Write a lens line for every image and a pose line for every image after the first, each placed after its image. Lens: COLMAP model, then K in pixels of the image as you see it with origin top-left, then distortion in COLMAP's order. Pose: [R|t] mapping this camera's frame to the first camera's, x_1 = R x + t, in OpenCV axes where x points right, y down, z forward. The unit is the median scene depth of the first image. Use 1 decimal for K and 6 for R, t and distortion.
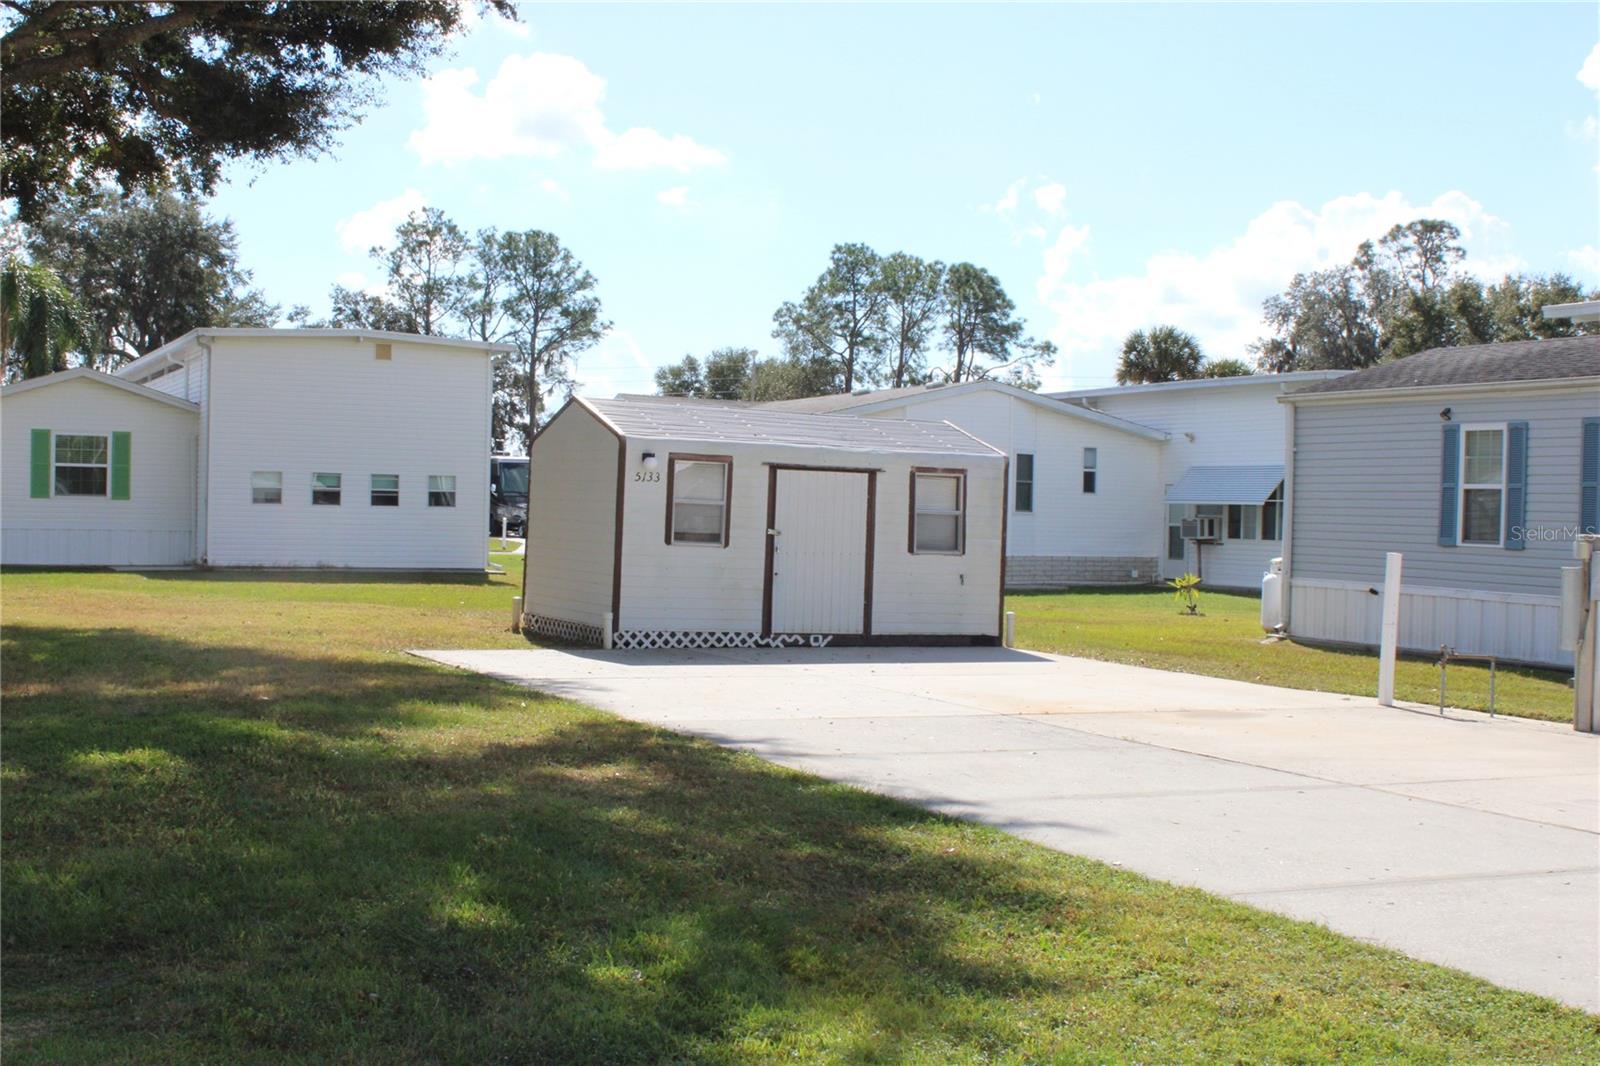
lens RADIAL K [[2096.5, 0, 800.0], [0, 2096.5, 533.0], [0, 0, 1]] dist [-0.073306, 0.029043]
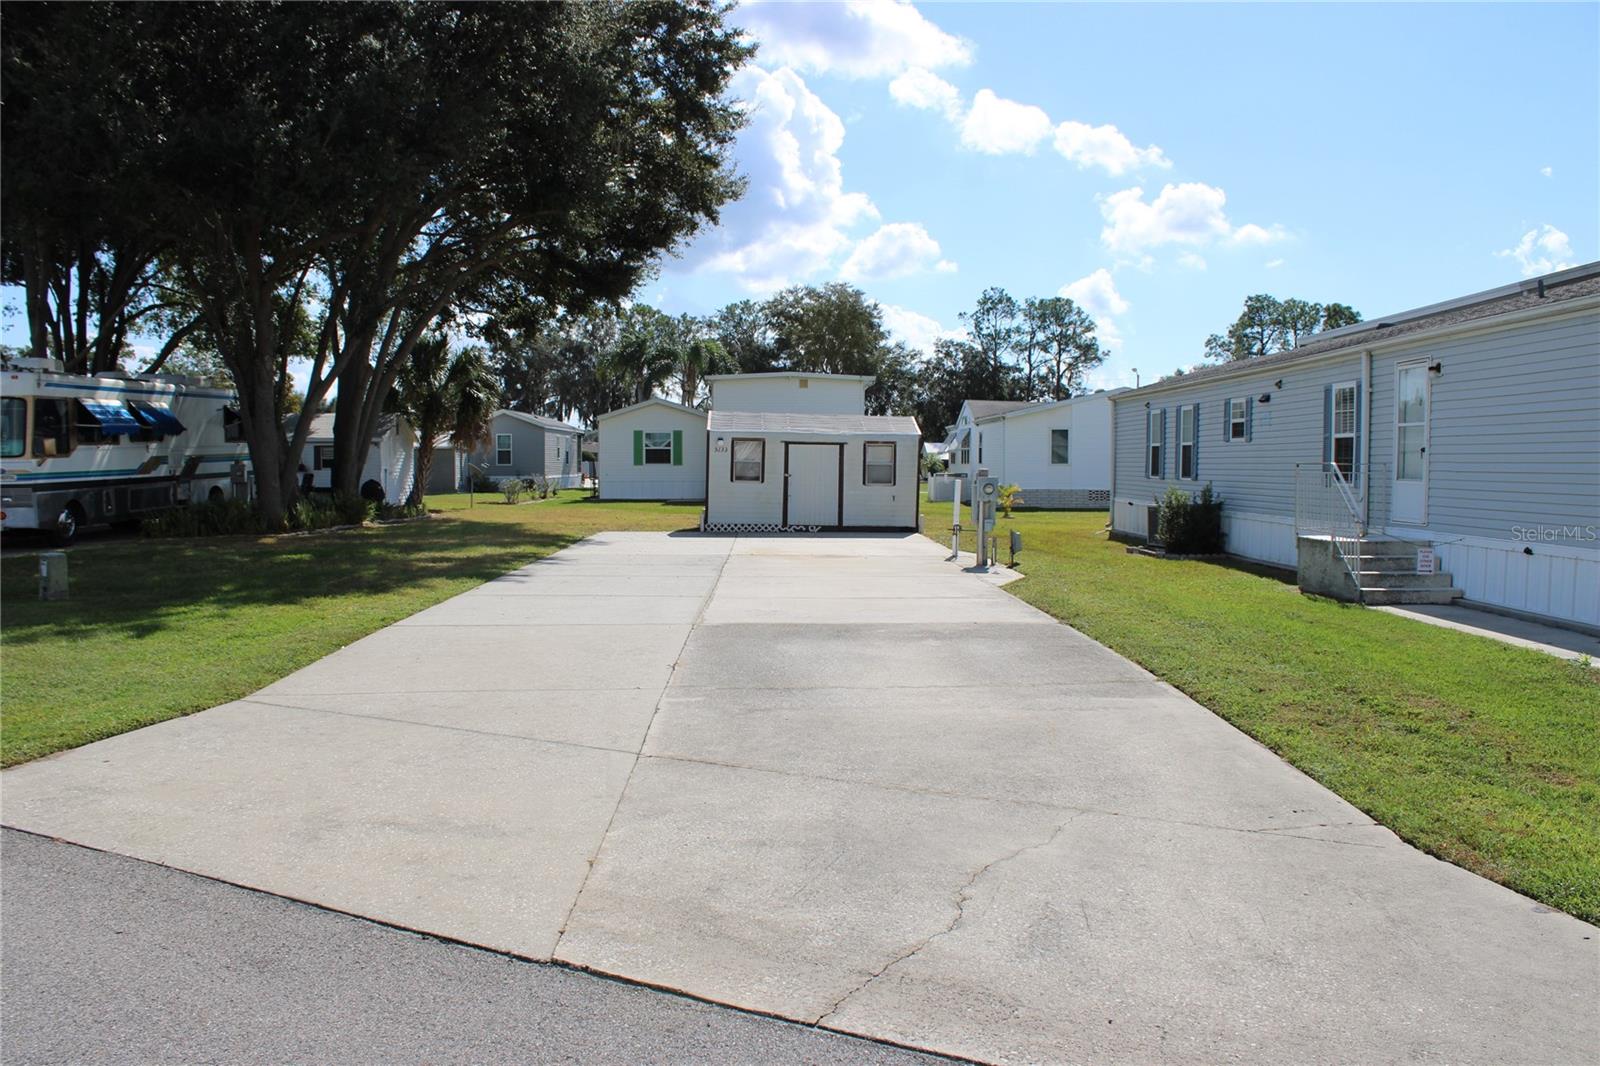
lens RADIAL K [[1334.6, 0, 800.0], [0, 1334.6, 533.0], [0, 0, 1]] dist [-0.177970, 0.186660]
pose [[0.918286, 0.001761, -0.395915, 0.264212], [0.012600, 0.999354, 0.033670, 0.006334], [0.395718, -0.035907, 0.917670, -0.096061]]
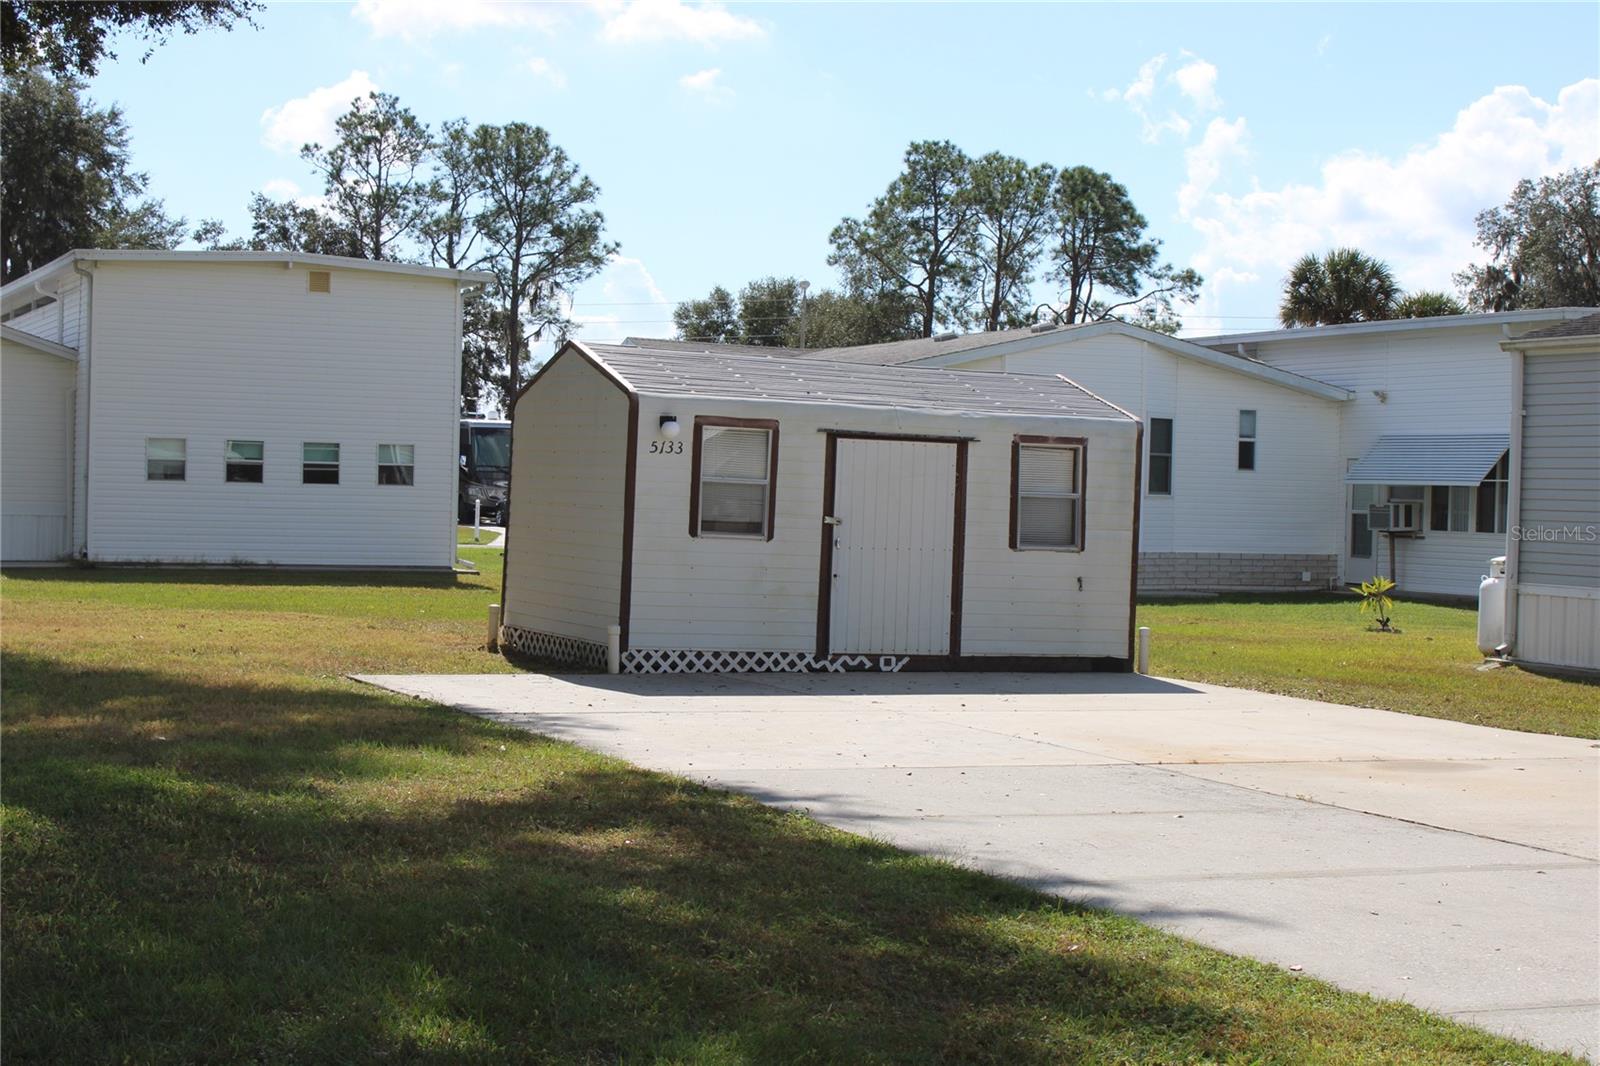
lens RADIAL K [[2738.8, 0, 800.0], [0, 2738.8, 533.0], [0, 0, 1]] dist [-0.011575, 0.101654]
pose [[0.999733, 0.003443, -0.022864, -0.000797], [-0.003338, 0.999984, 0.004633, -0.000238], [0.022879, -0.004555, 0.999728, 0.004044]]
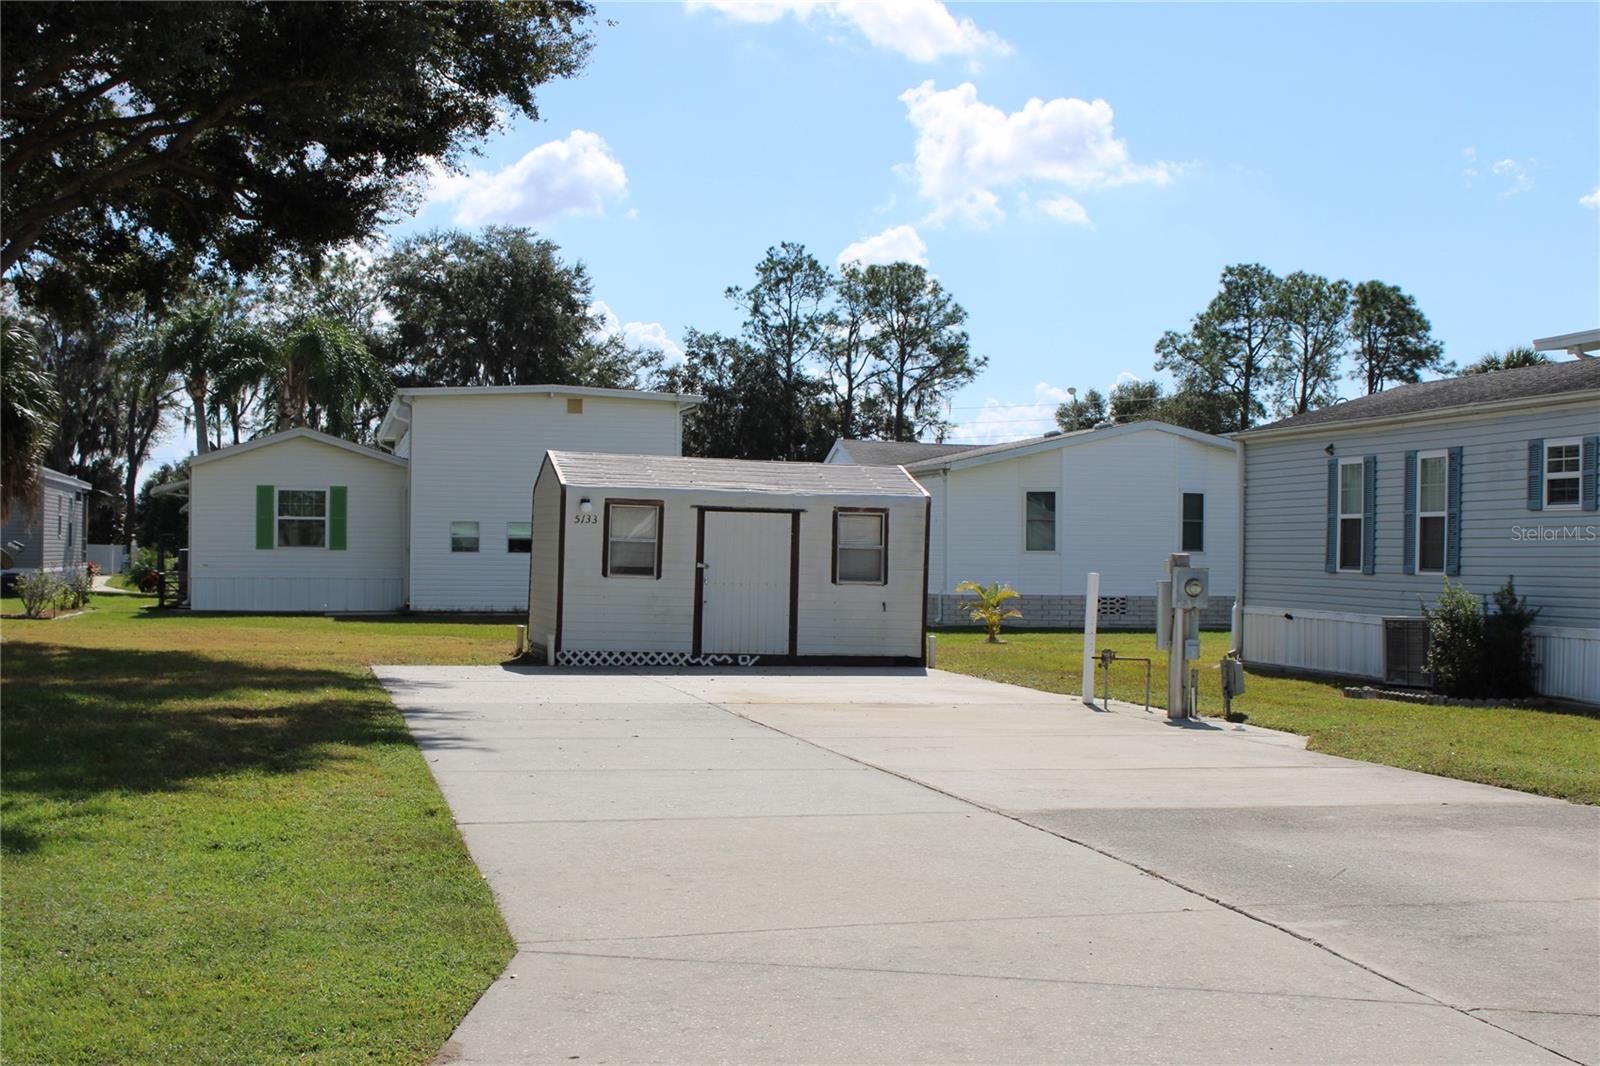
lens RADIAL K [[2387.9, 0, 800.0], [0, 2387.9, 533.0], [0, 0, 1]] dist [-0.059911, 0.164266]
pose [[0.975614, -0.013795, -0.219058, 0.169342], [0.008506, 0.999650, -0.025069, 0.007783], [0.219327, 0.022595, 0.975390, -0.139286]]
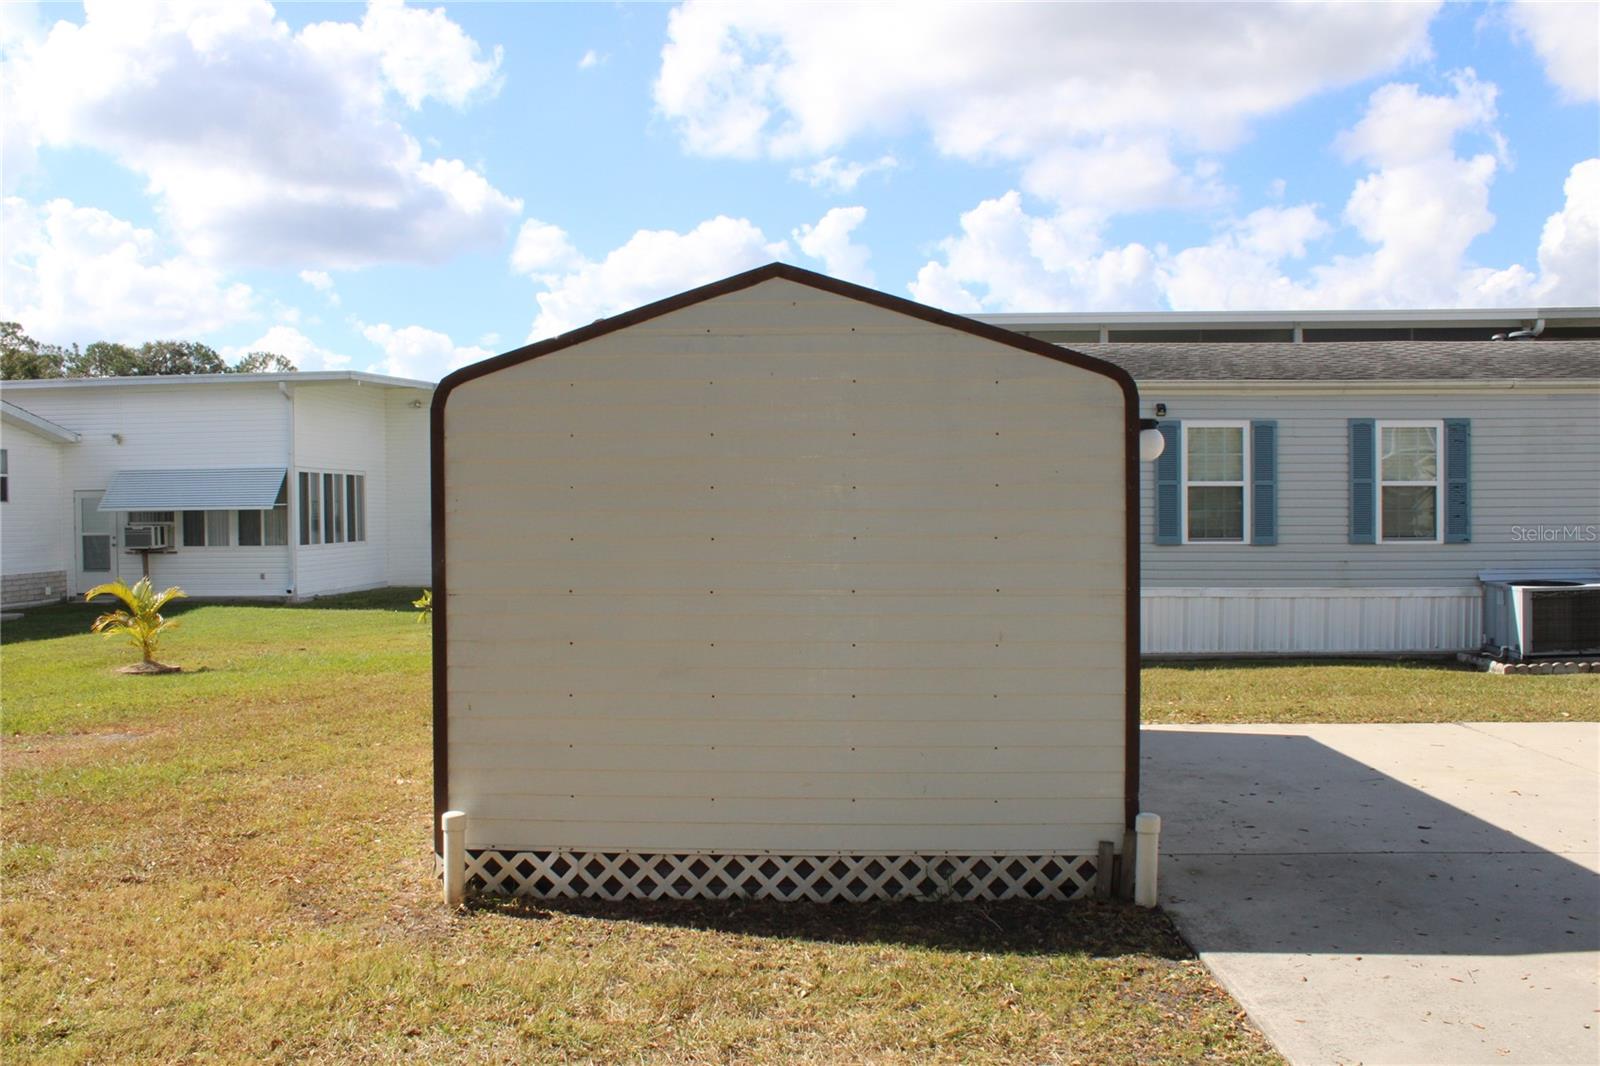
lens RADIAL K [[1323.0, 0, 794.7], [0, 1323.0, 533.5], [0, 0, 1]] dist [-0.173067, 0.158912]
pose [[0.468571, -0.038212, 0.882599, -0.169728], [0.027816, 0.999207, 0.028493, -0.011614], [-0.882988, 0.011200, 0.469263, 0.469412]]
